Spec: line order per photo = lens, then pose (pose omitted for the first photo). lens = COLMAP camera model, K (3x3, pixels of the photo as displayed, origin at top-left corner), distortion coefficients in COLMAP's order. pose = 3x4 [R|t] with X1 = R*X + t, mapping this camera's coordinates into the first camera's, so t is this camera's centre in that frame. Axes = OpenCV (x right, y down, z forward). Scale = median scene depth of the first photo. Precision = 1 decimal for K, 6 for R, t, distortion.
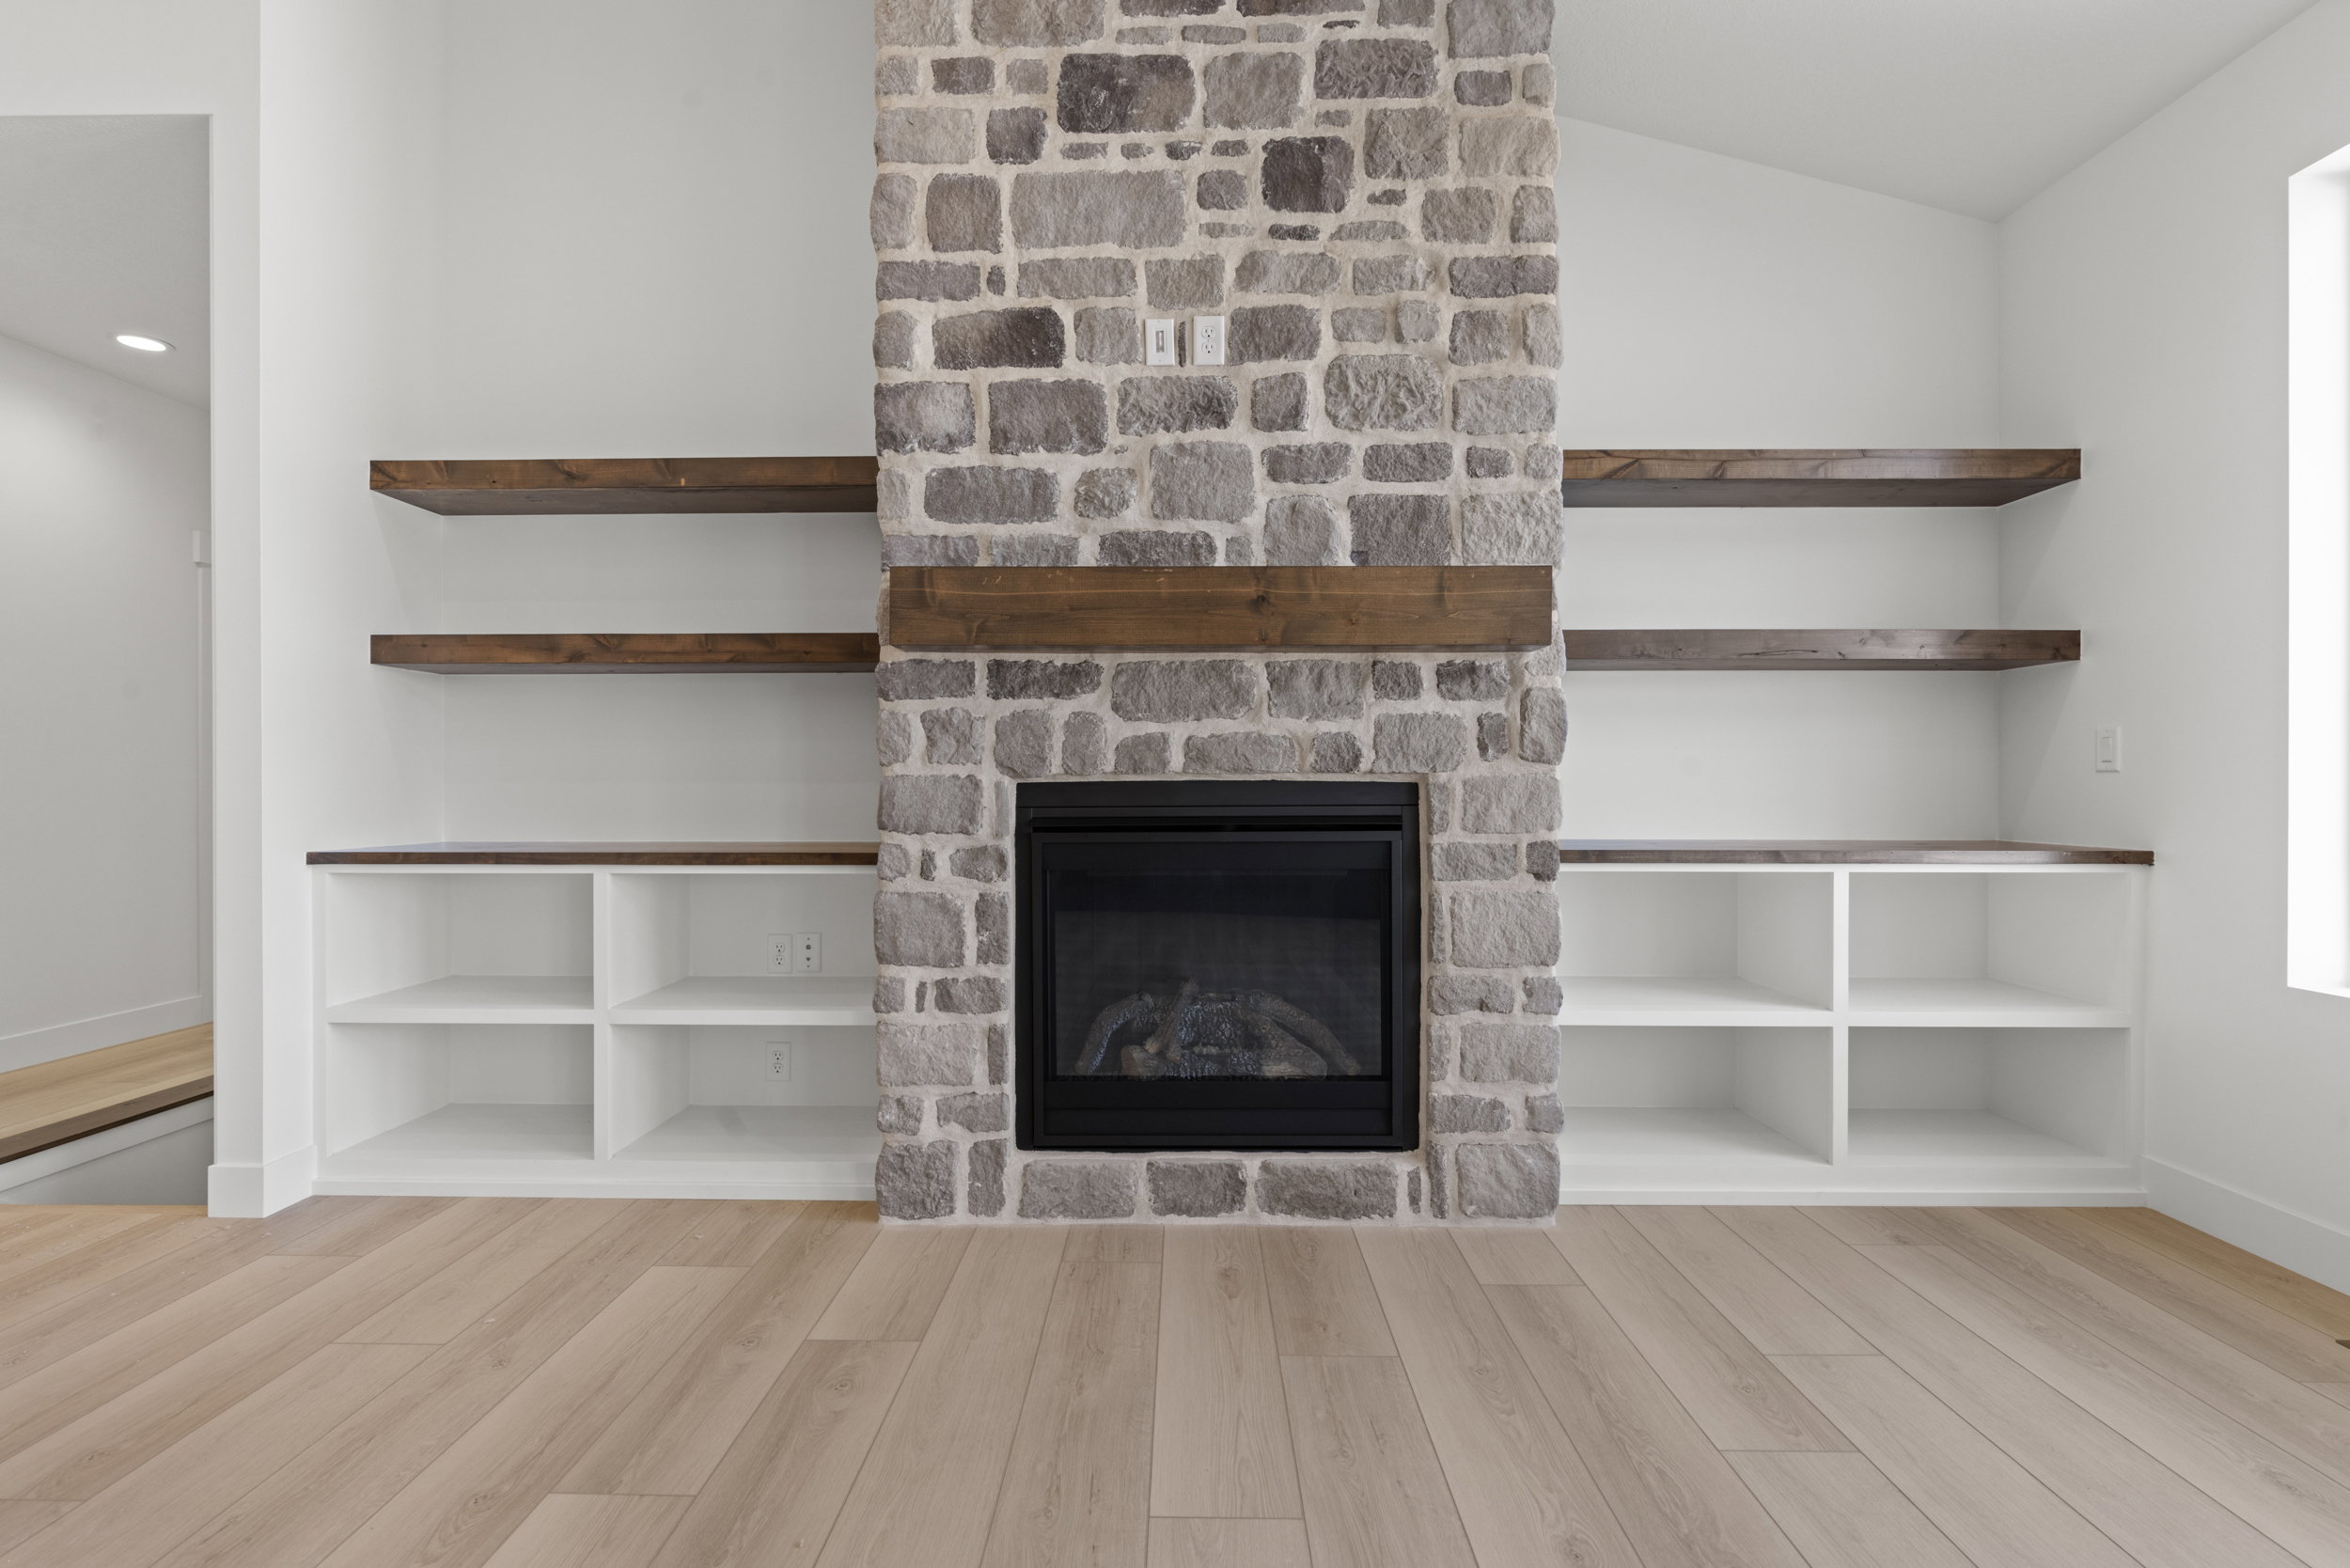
lens RADIAL K [[1118.9, 0, 1175.0], [0, 1118.9, 784.0], [0, 0, 1]] dist [-0.003490, -0.000191]
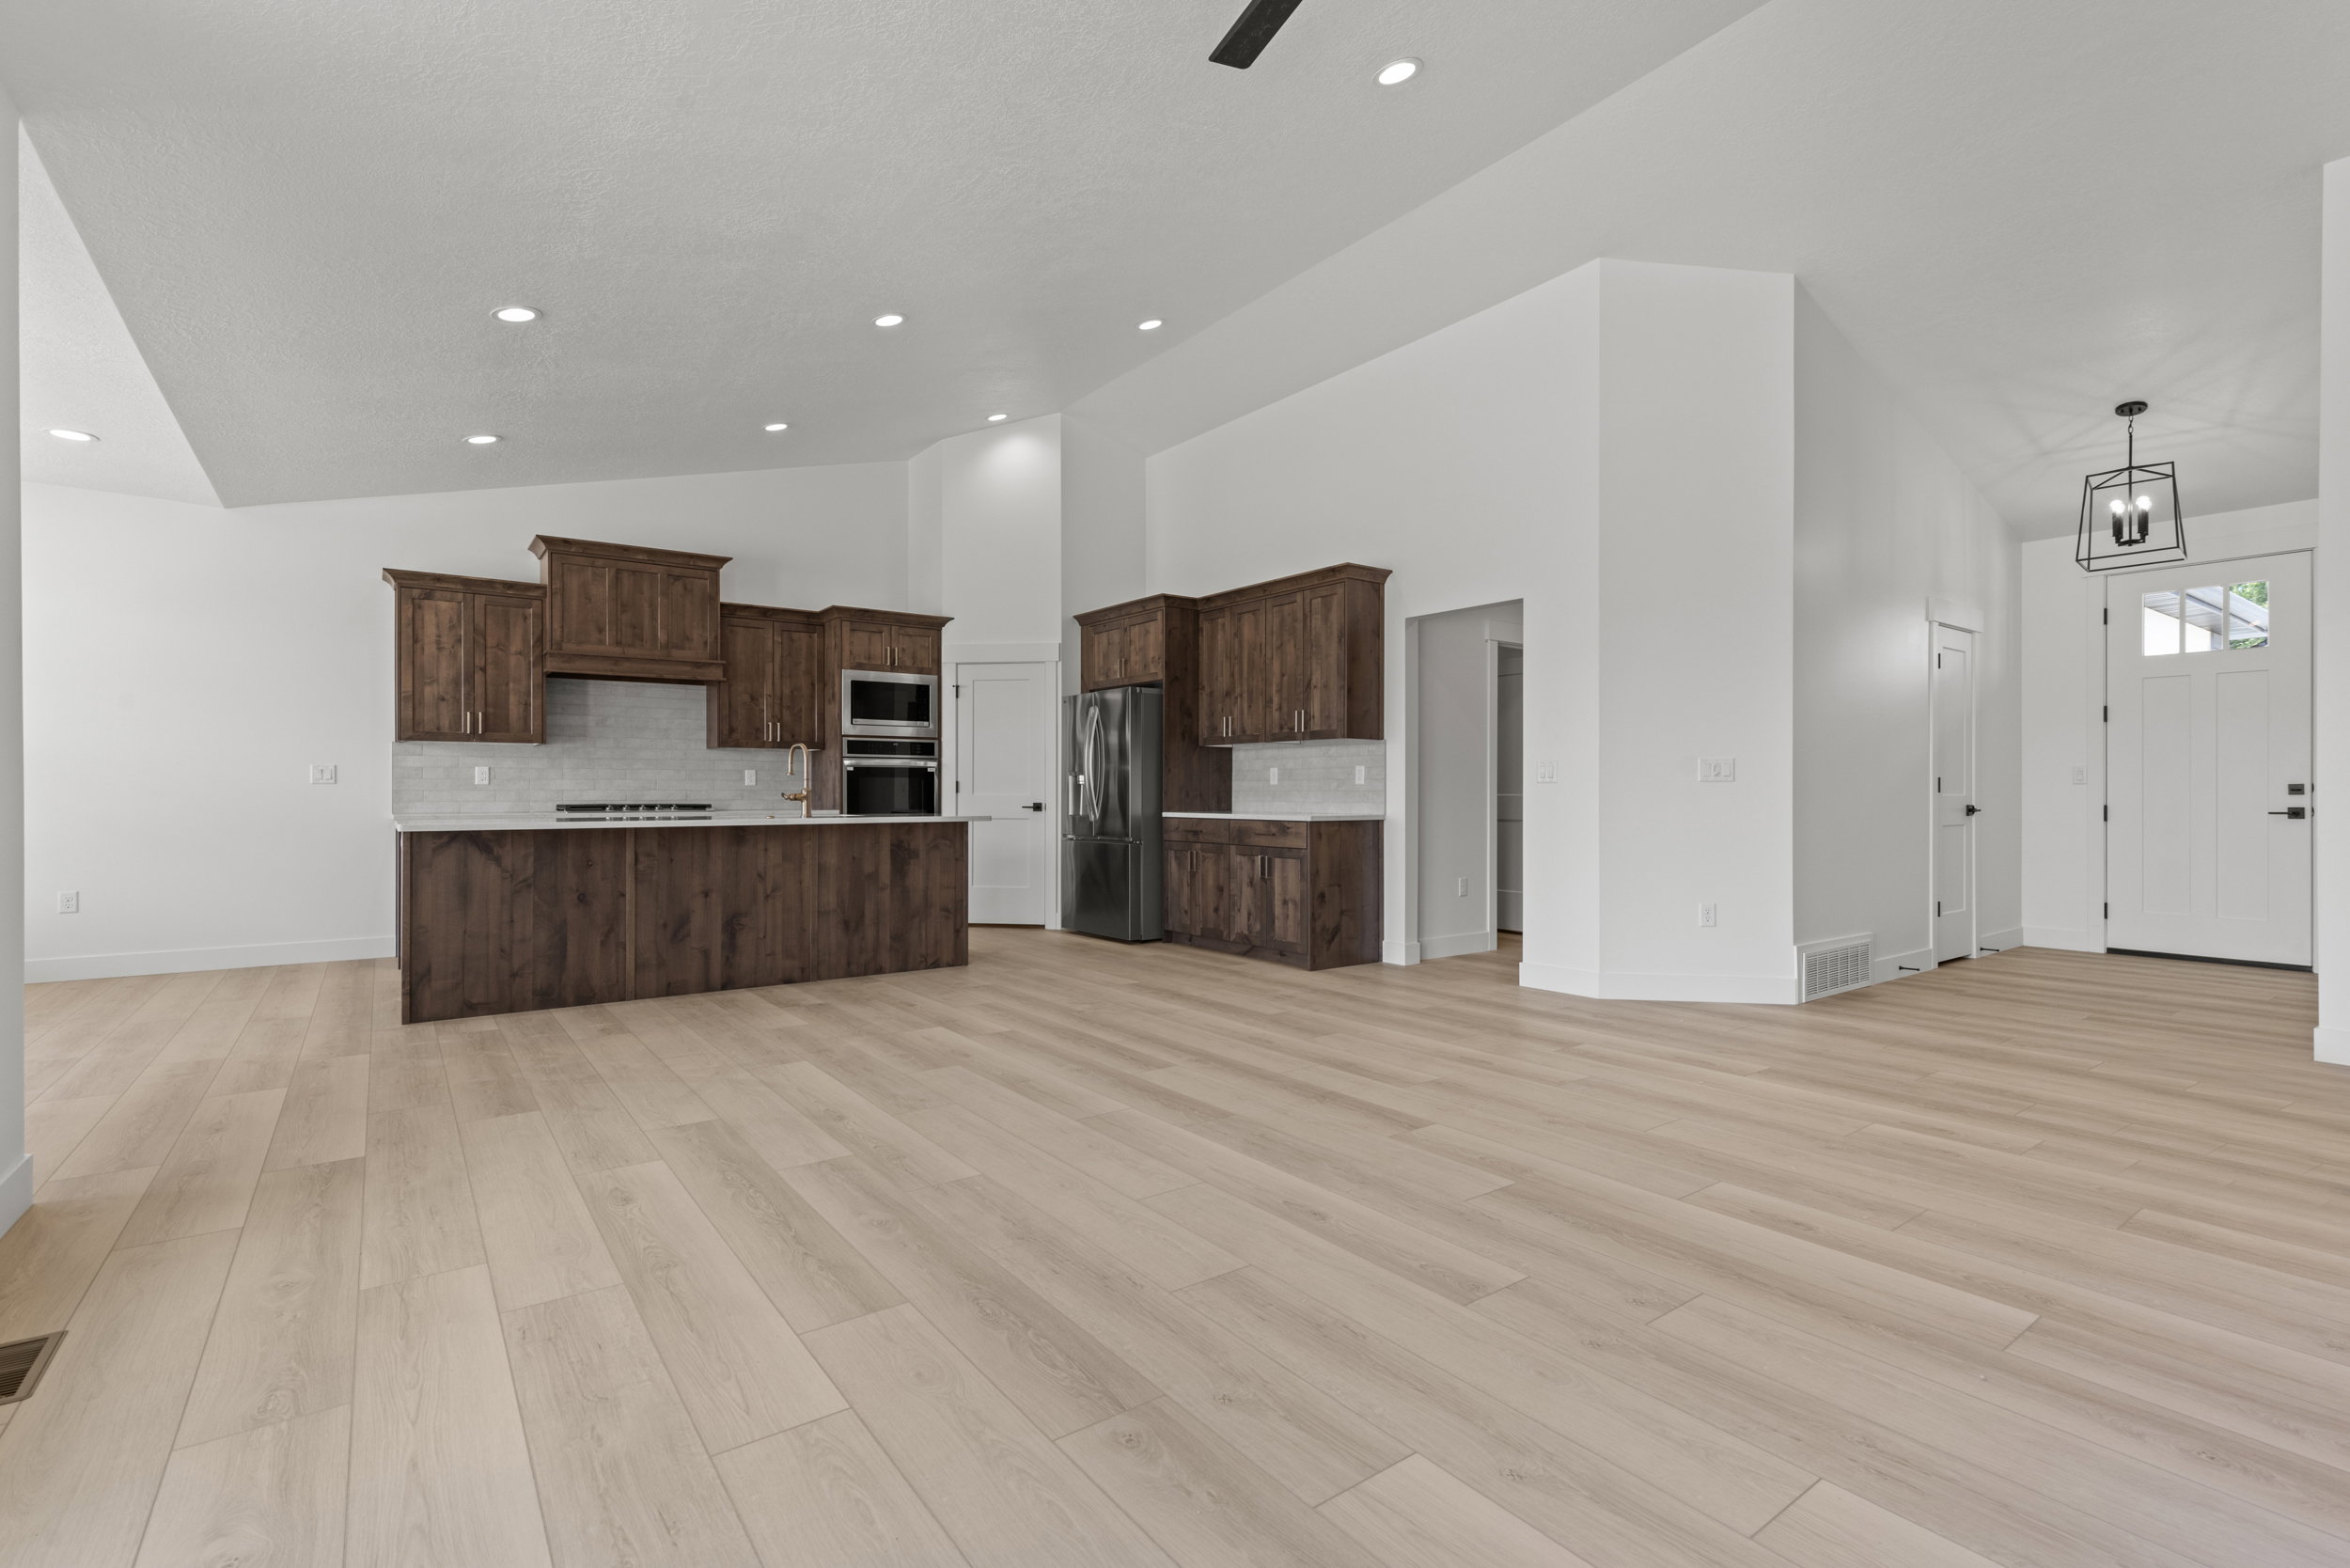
lens RADIAL K [[1092.1, 0, 1163.3], [0, 1092.1, 789.2], [0, 0, 1]] dist [0.001893, 0.000144]
pose [[-0.794189, 0.000653, -0.607671, 0.651442], [0.000647, 1.000000, 0.000229, 0.004874], [0.607671, -0.000212, -0.794189, 0.867012]]
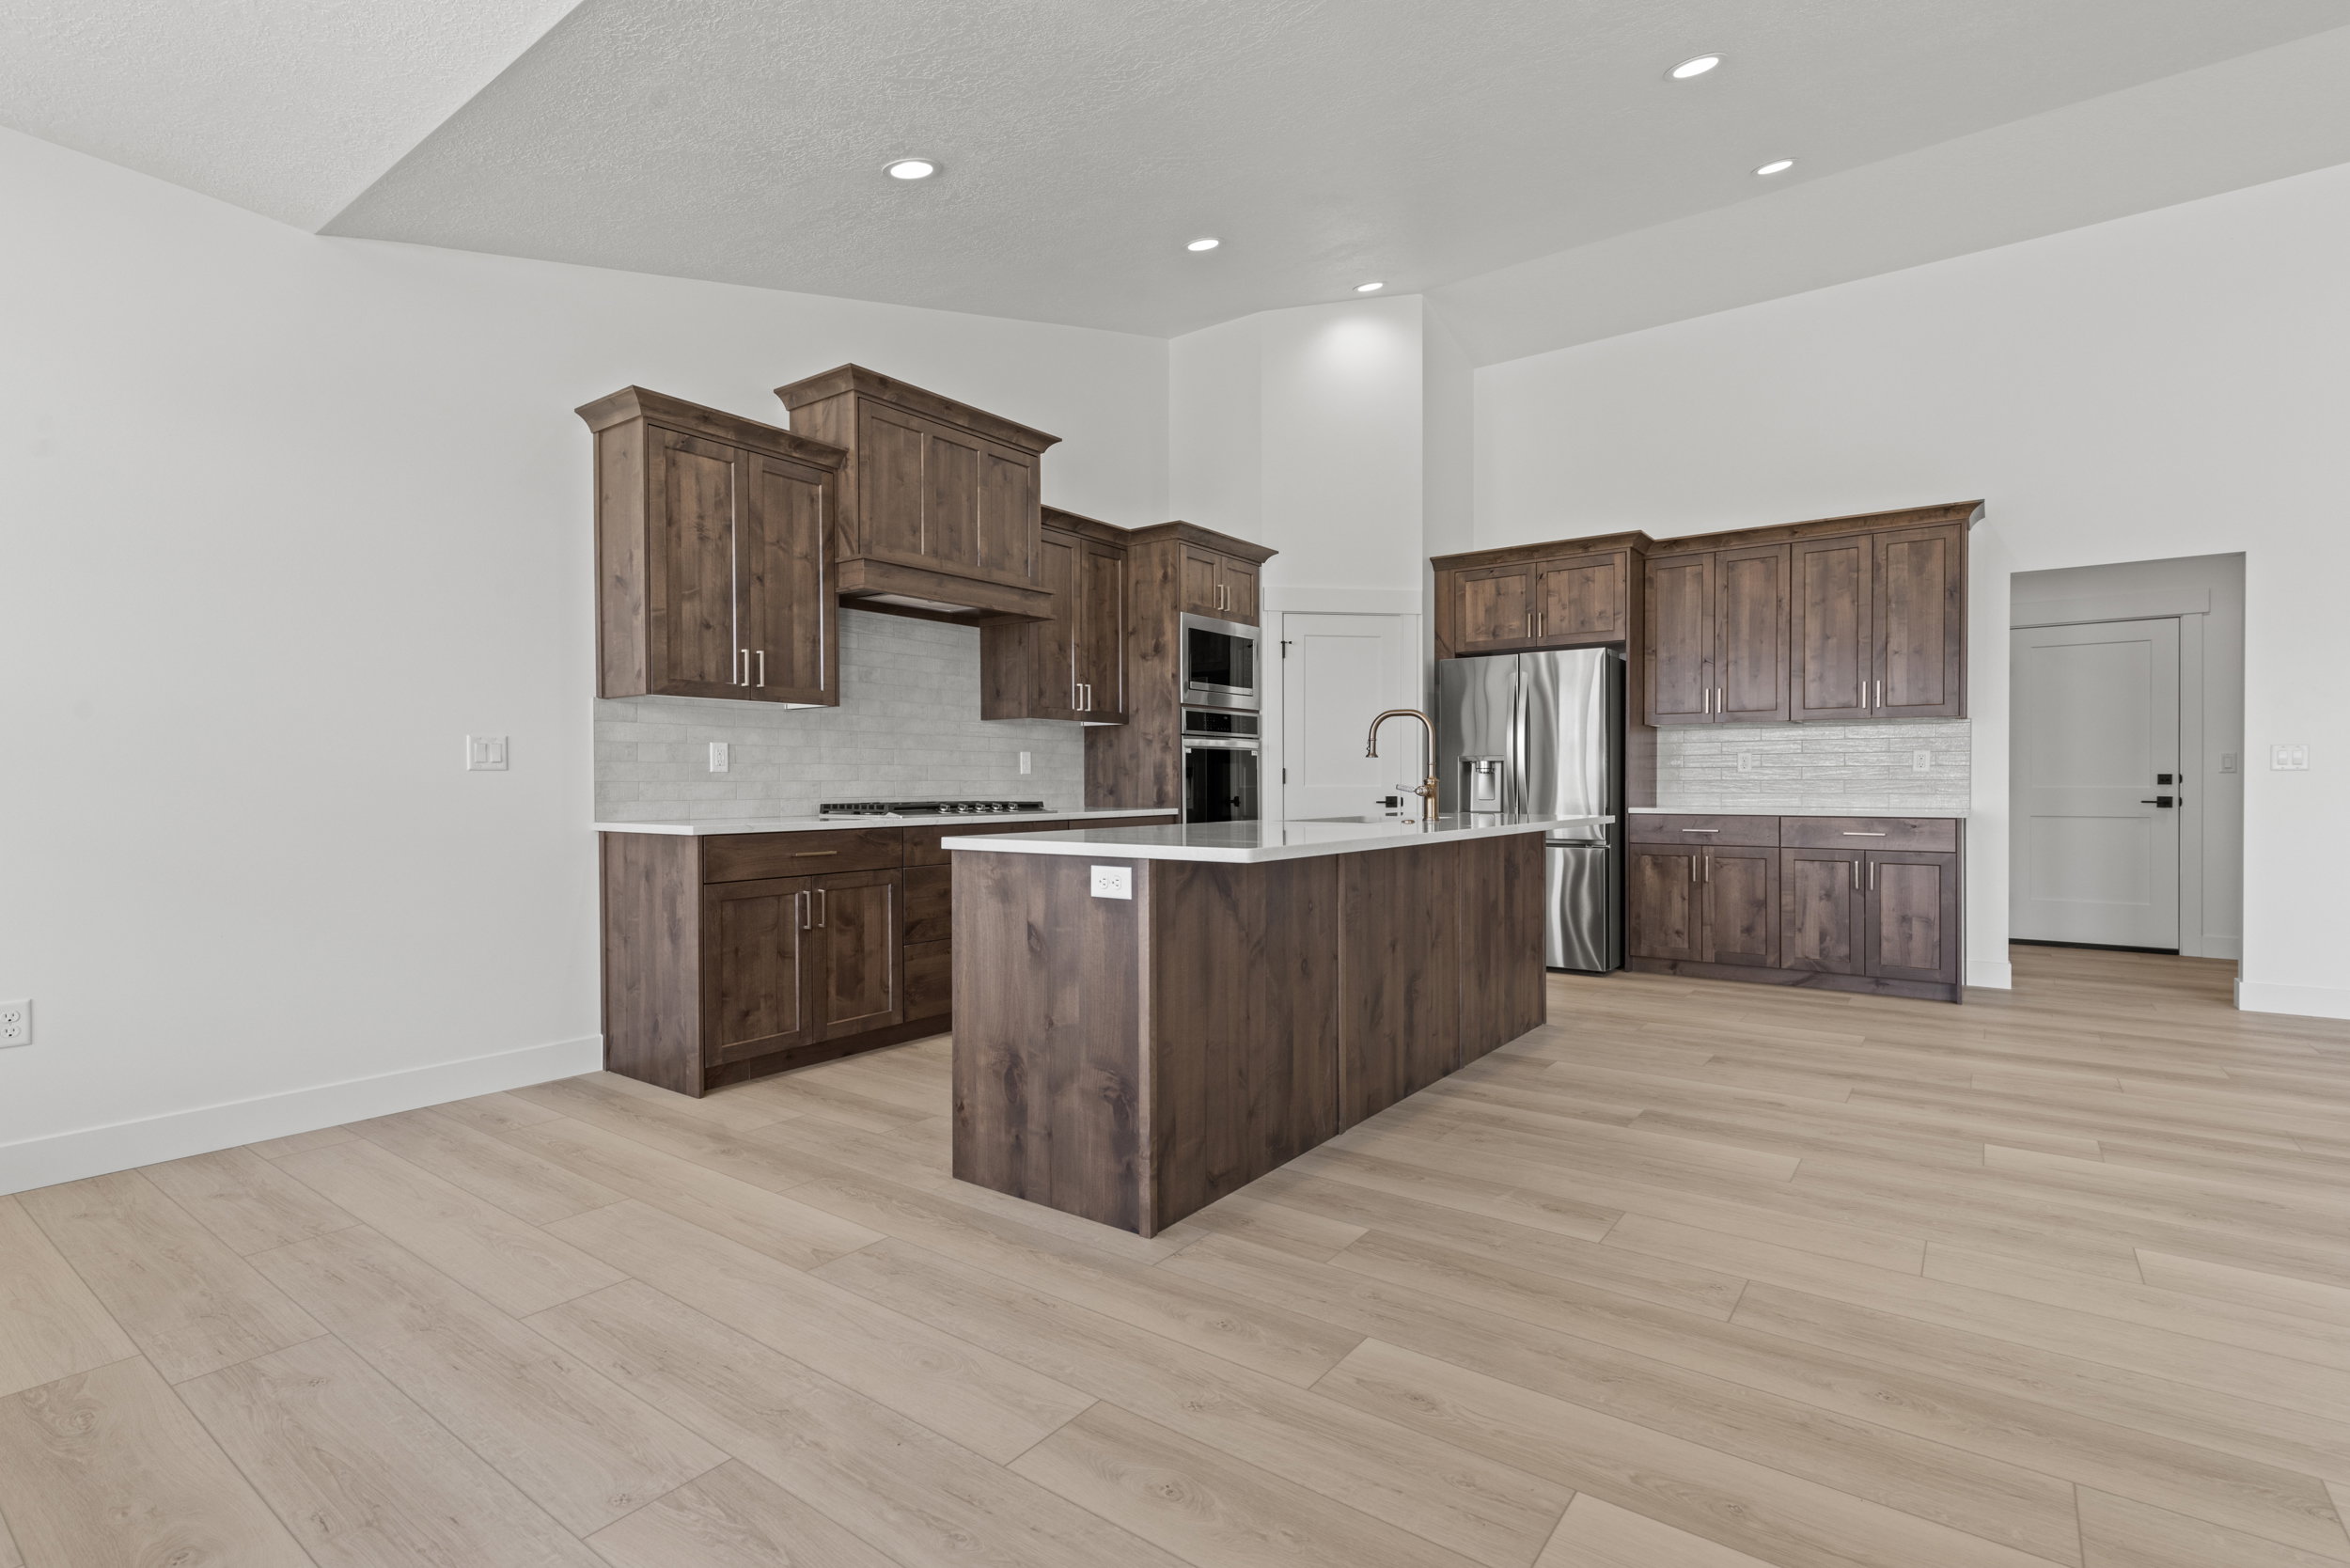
lens RADIAL K [[1117.0, 0, 1184.3], [0, 1117.0, 782.4], [0, 0, 1]] dist [0.004034, 0.000359]
pose [[-0.570172, 0.002974, -0.821520, 1.335105], [0.002083, 0.999995, 0.002174, 0.005638], [0.821522, -0.000471, -0.570176, -0.822579]]
